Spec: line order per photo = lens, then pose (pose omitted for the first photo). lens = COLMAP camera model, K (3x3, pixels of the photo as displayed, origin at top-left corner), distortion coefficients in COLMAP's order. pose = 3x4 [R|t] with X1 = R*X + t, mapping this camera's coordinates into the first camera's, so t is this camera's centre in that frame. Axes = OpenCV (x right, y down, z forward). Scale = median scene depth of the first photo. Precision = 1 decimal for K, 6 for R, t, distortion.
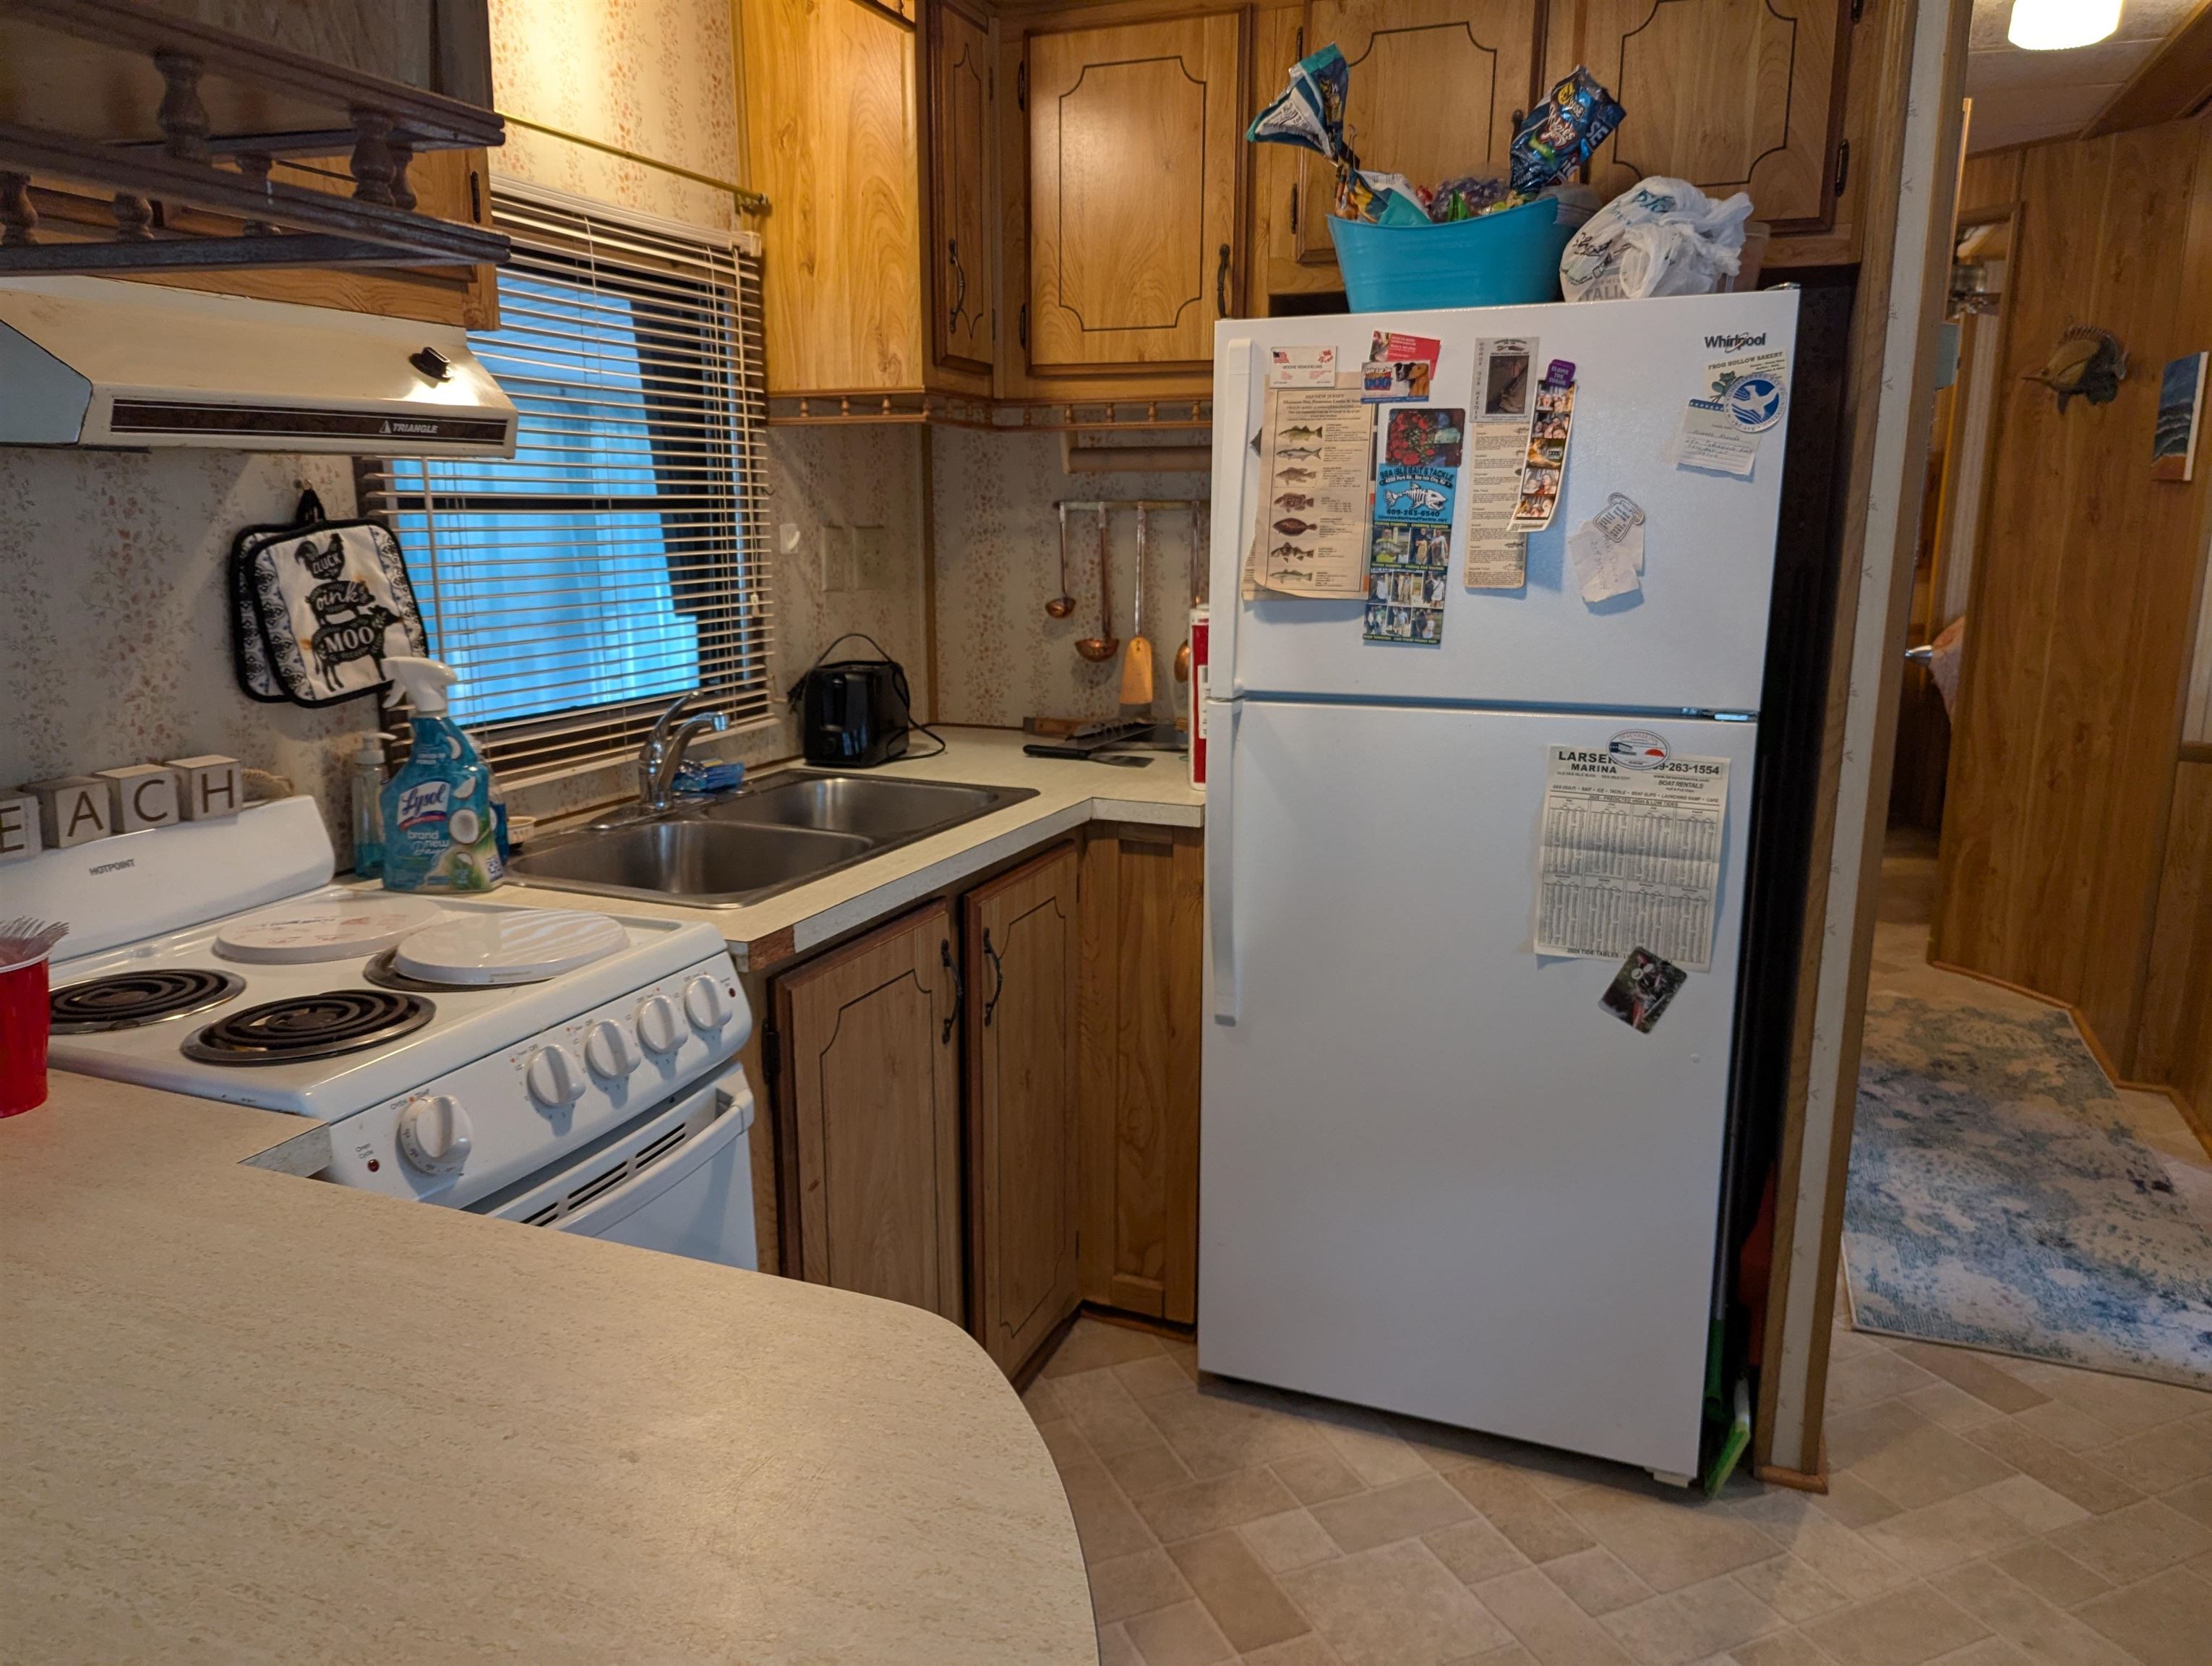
lens RADIAL K [[1560.2, 0, 1106.4], [0, 1560.2, 818.1], [0, 0, 1]] dist [0.061918, -0.051071]
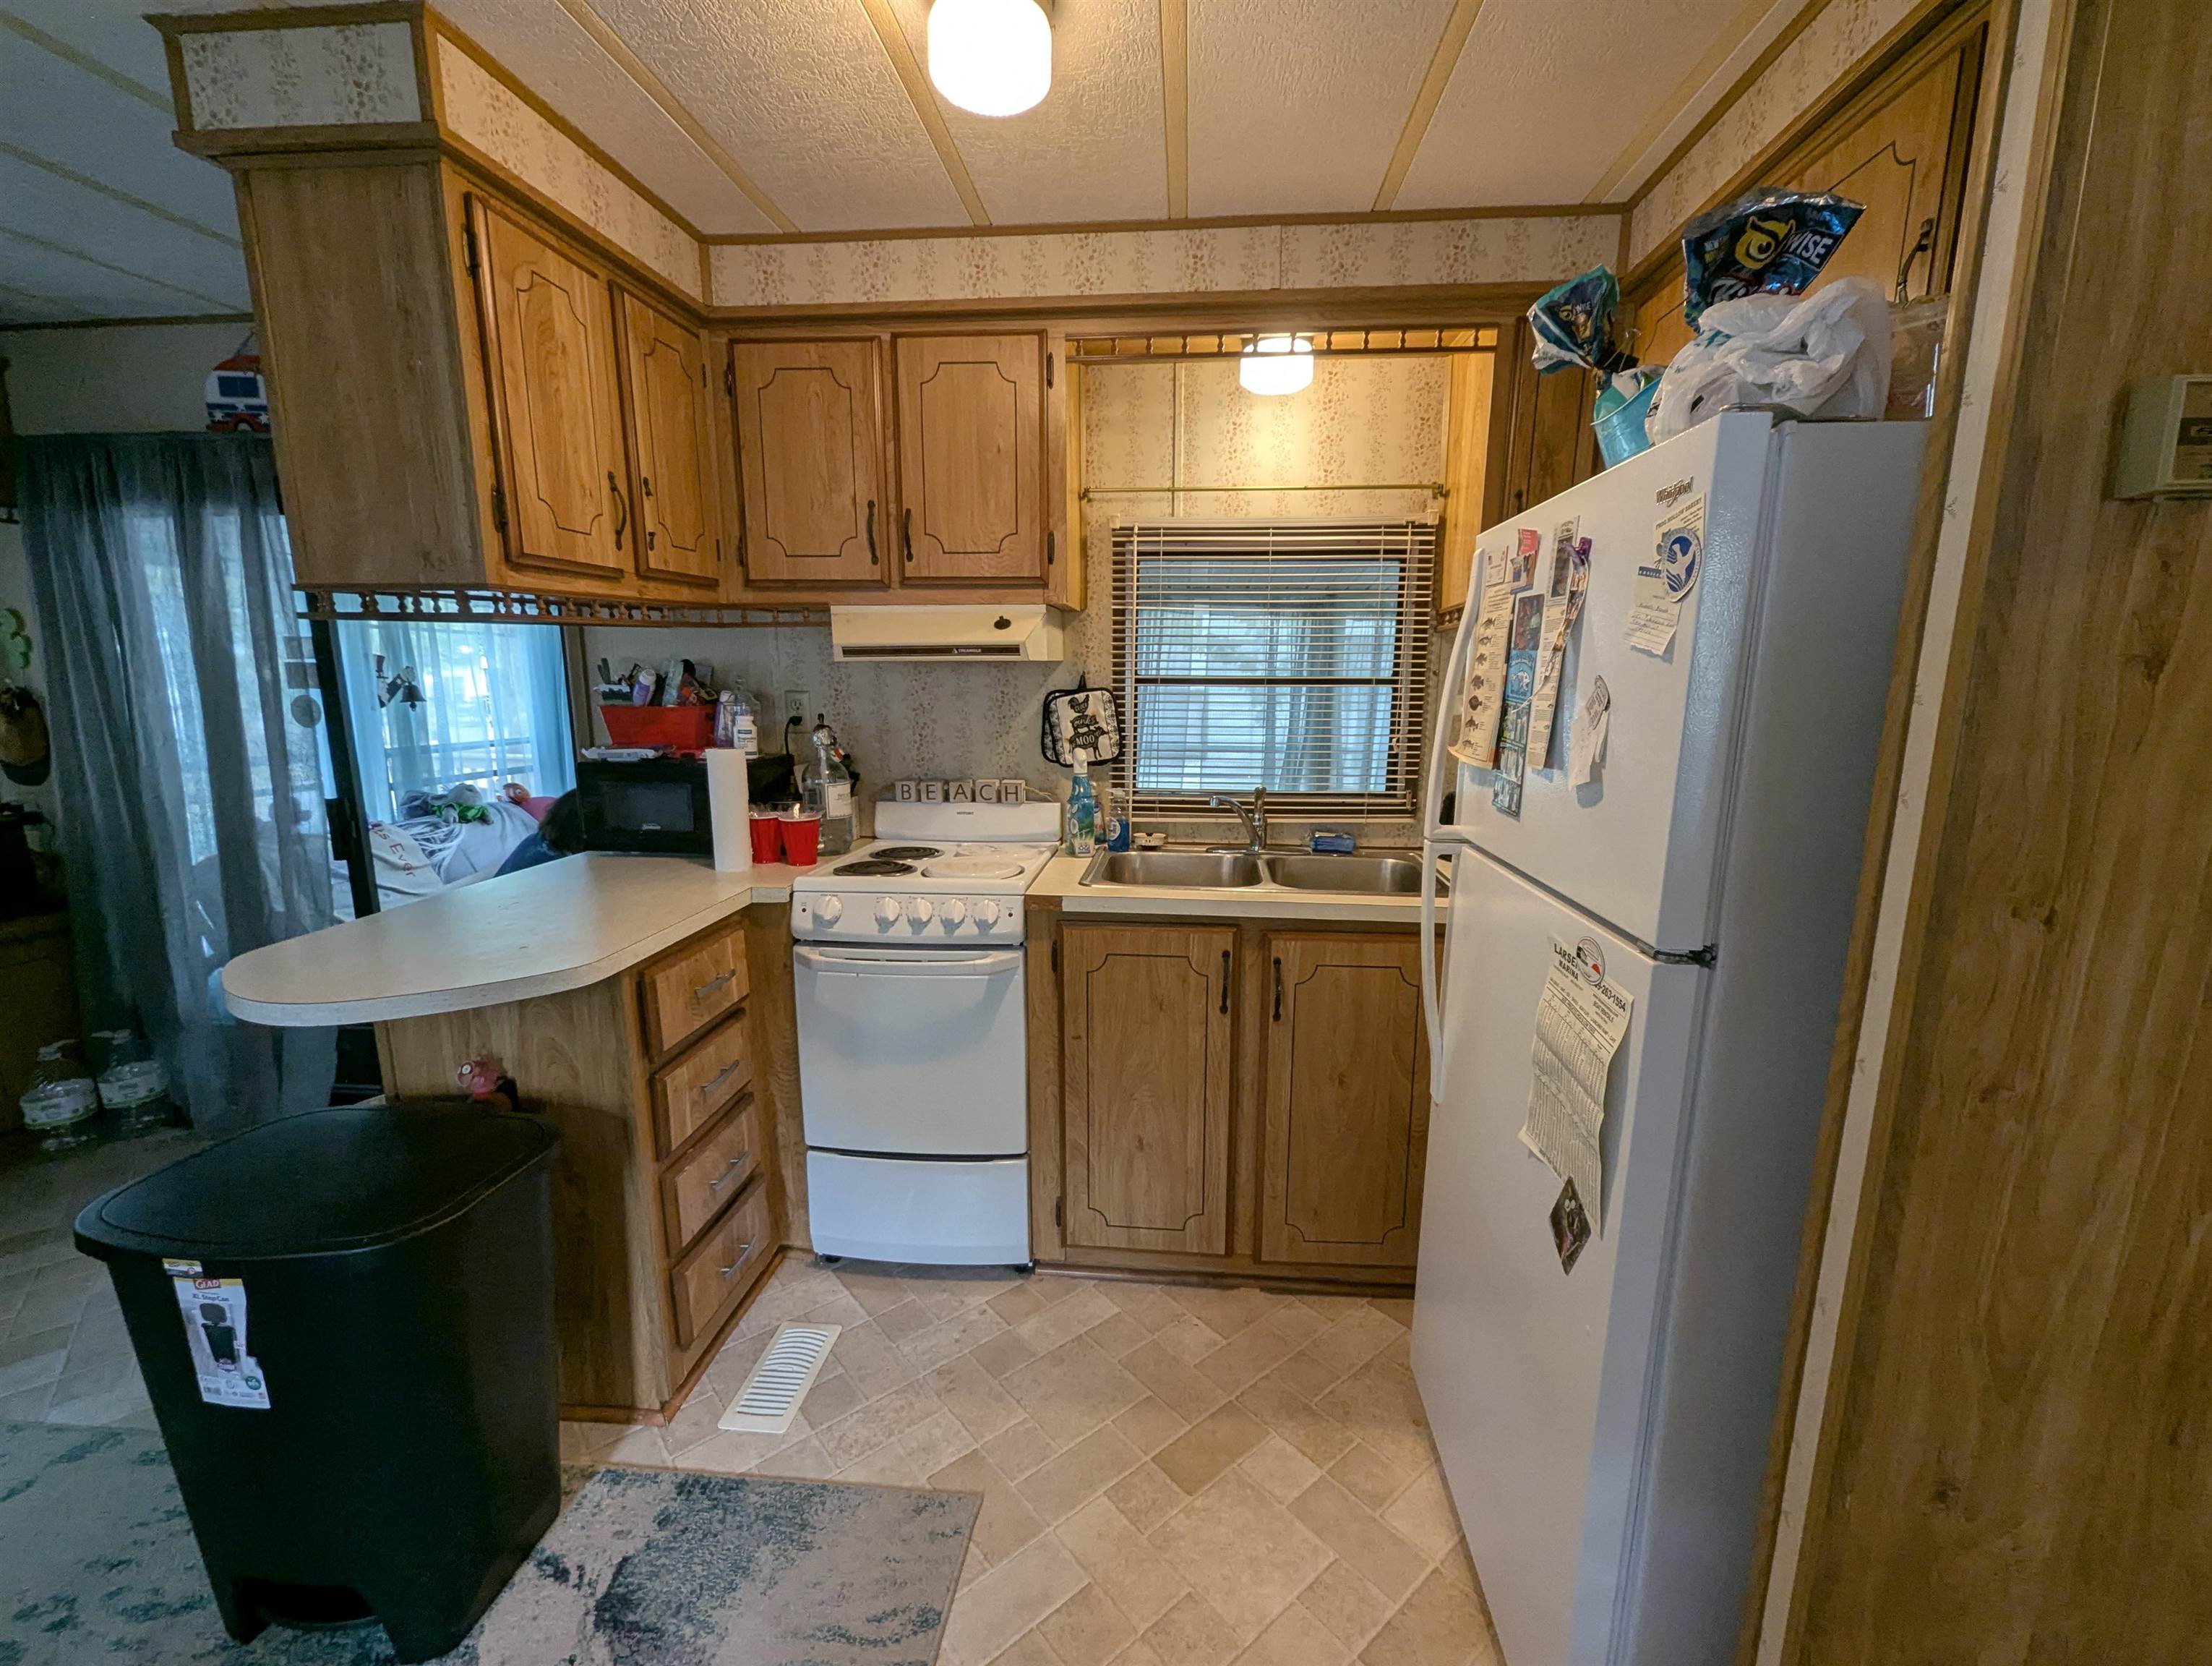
lens RADIAL K [[924.5, 0, 1111.1], [0, 924.5, 832.6], [0, 0, 1]] dist [-0.001139, 0.000566]
pose [[0.298806, 0.159840, -0.940833, 0.815563], [-0.190079, 0.976088, 0.105461, -0.130313], [0.935192, 0.147320, 0.322043, 0.622089]]
